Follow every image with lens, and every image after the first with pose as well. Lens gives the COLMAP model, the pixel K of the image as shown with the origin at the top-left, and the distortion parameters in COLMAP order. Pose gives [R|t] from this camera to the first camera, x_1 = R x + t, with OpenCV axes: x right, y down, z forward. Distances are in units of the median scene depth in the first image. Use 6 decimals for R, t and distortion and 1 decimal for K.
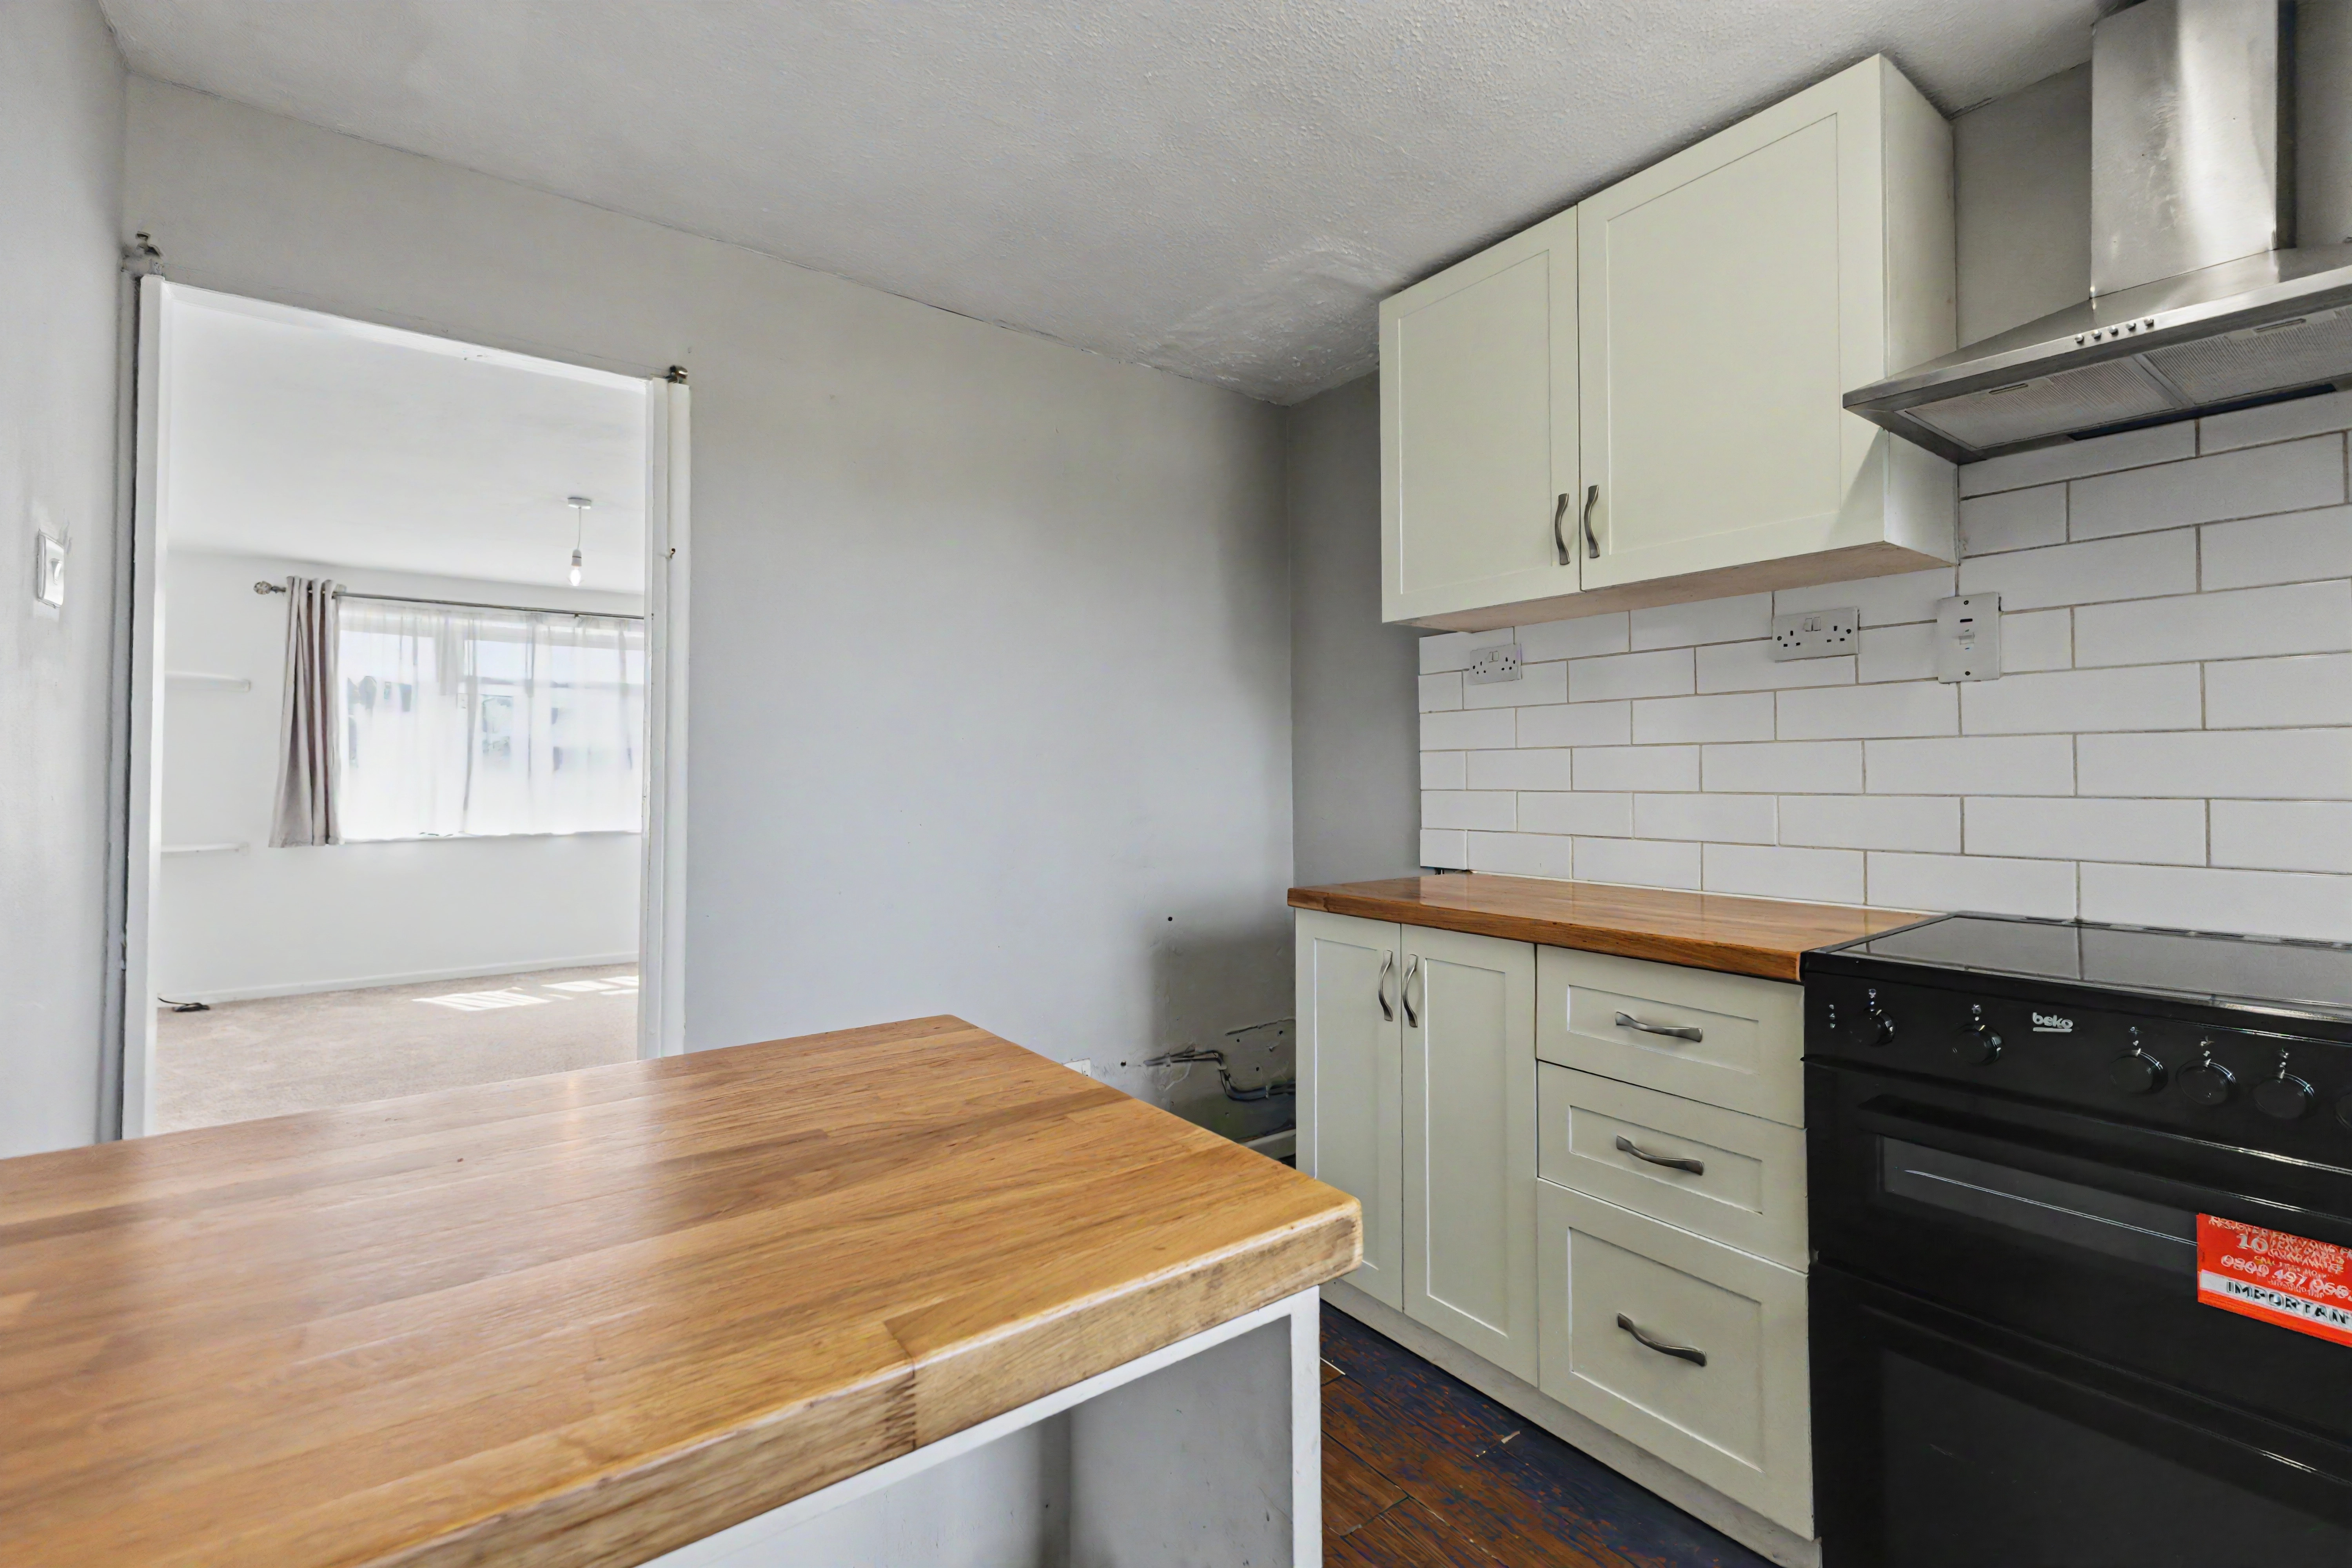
lens RADIAL K [[1021.5, 0, 1190.1], [0, 1021.5, 763.9], [0, 0, 1]] dist [-0.002101, -0.000345]
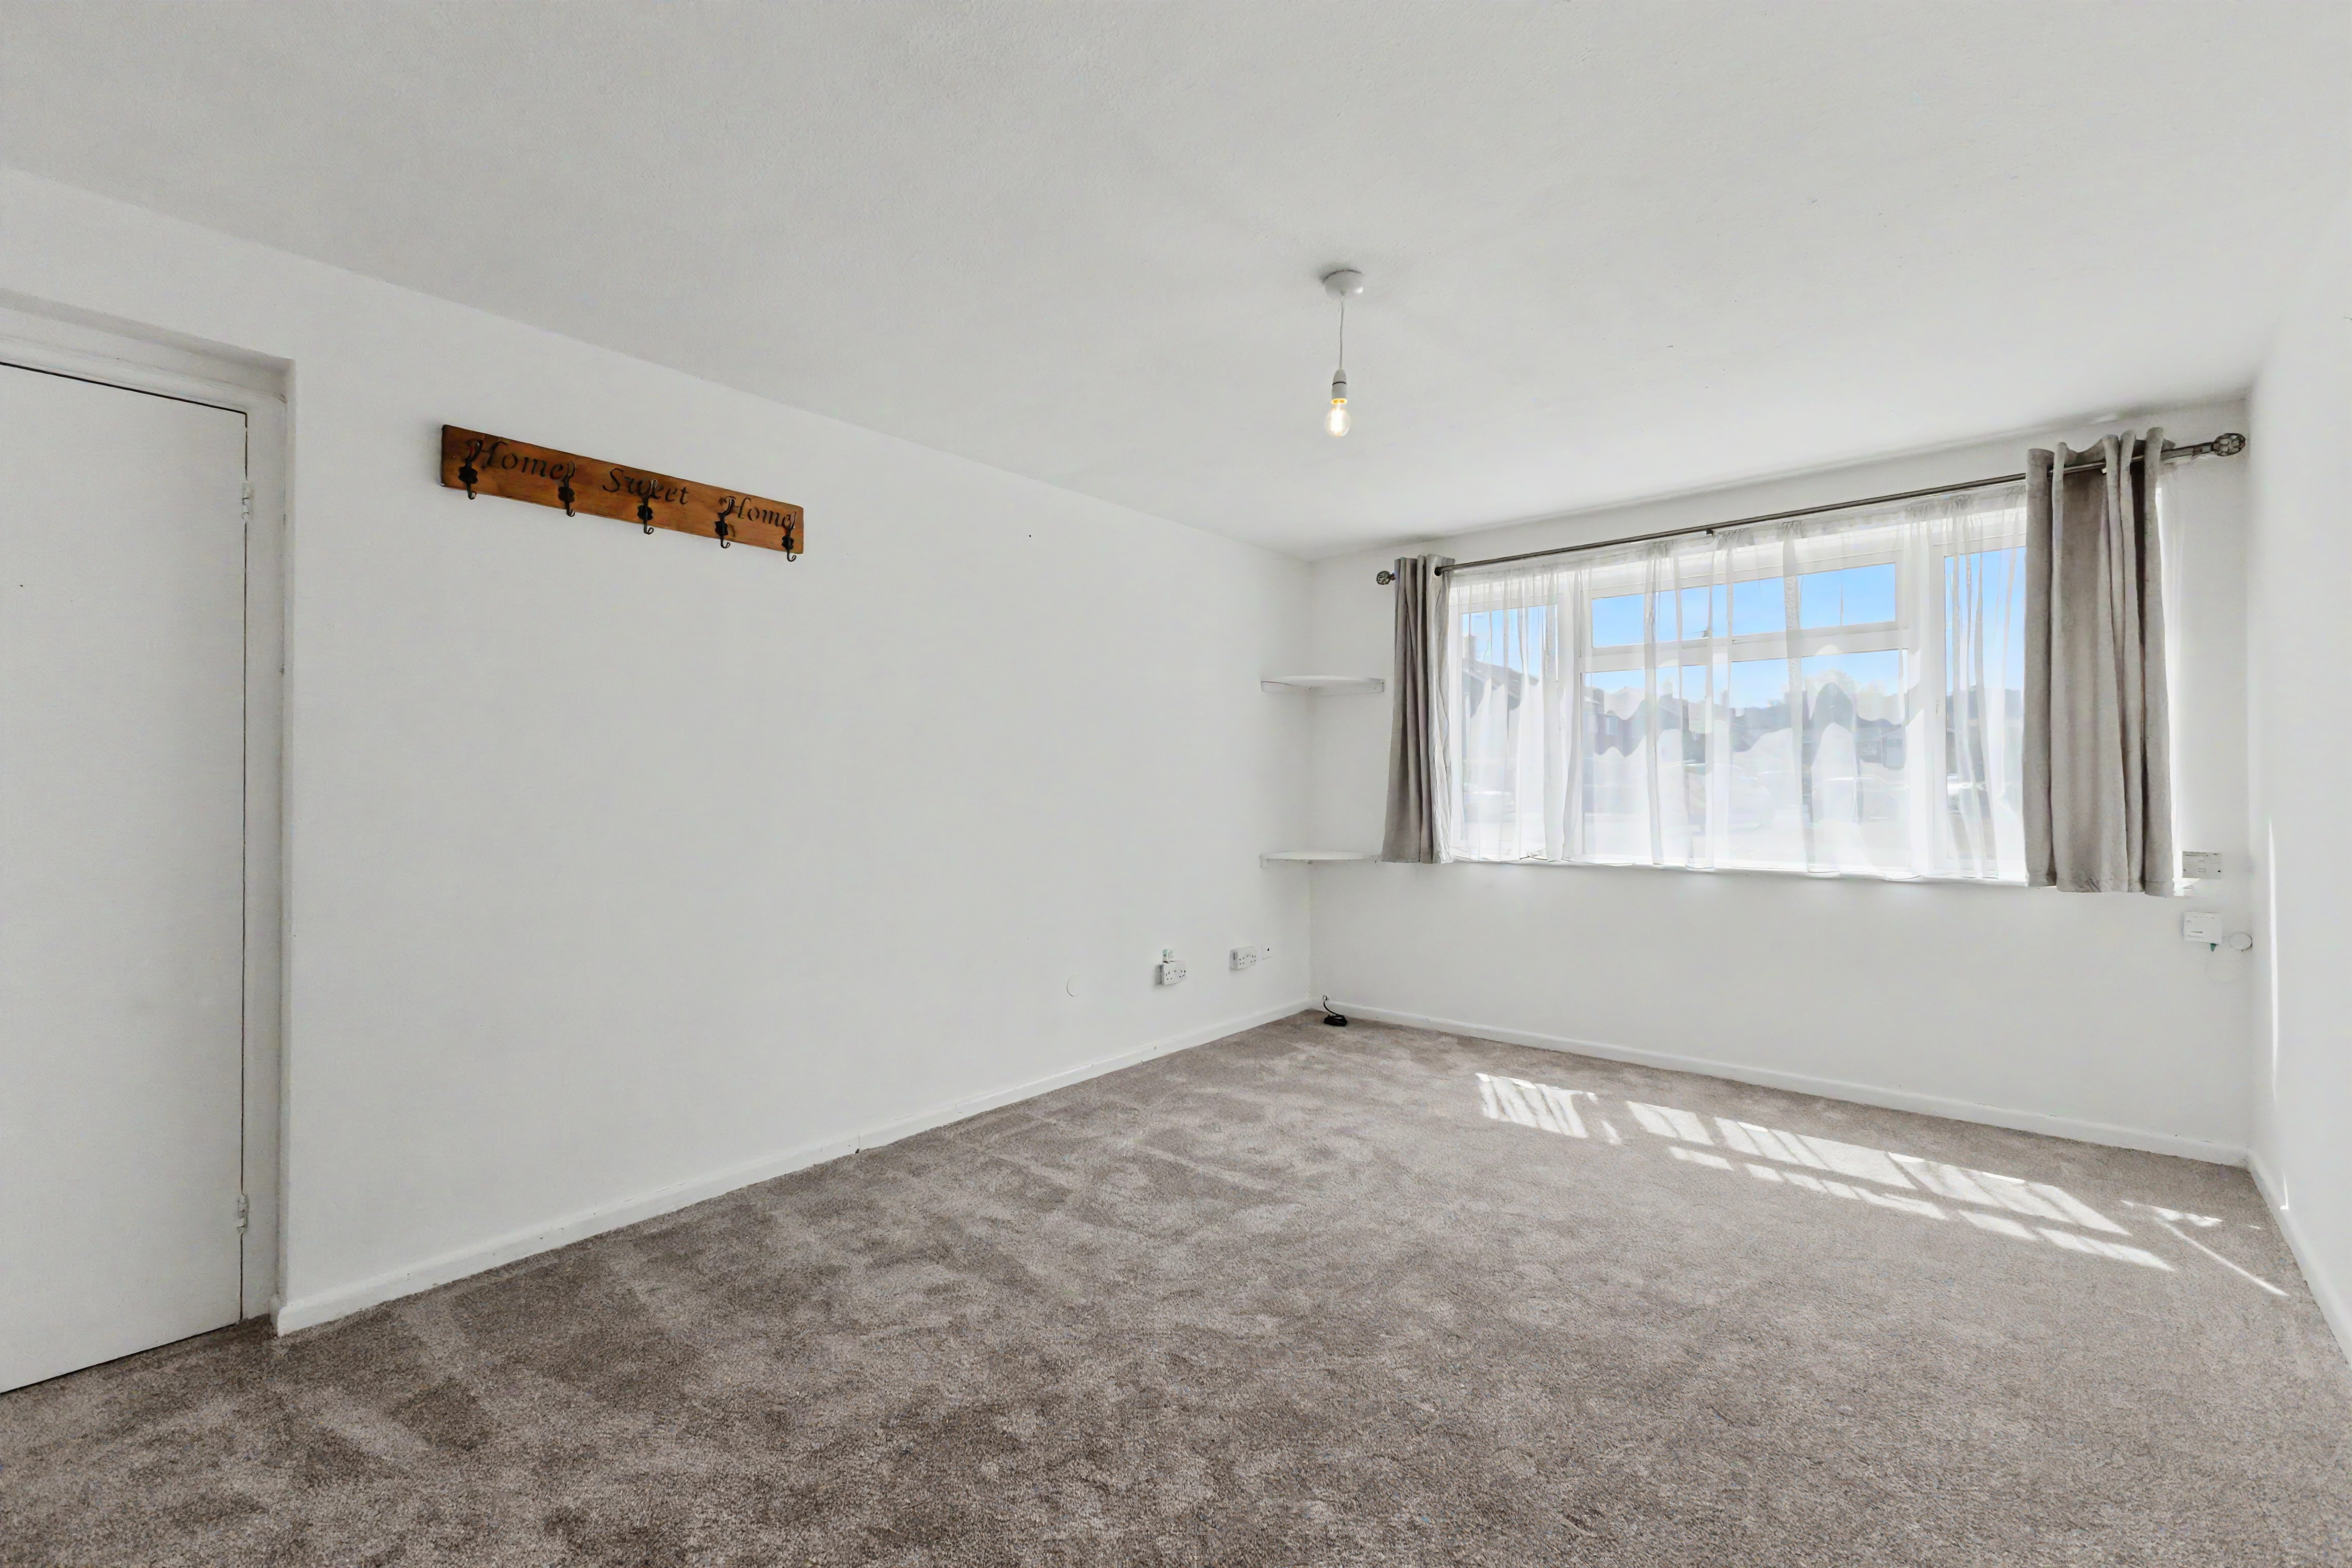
lens RADIAL K [[1007.7, 0, 1179.1], [0, 1007.7, 775.0], [0, 0, 1]] dist [0.011195, -0.004786]
pose [[0.228313, -0.015265, -0.973468, -0.067186], [0.012632, 0.999839, -0.012716, 0.013960], [0.973506, -0.009394, 0.228470, 0.603533]]
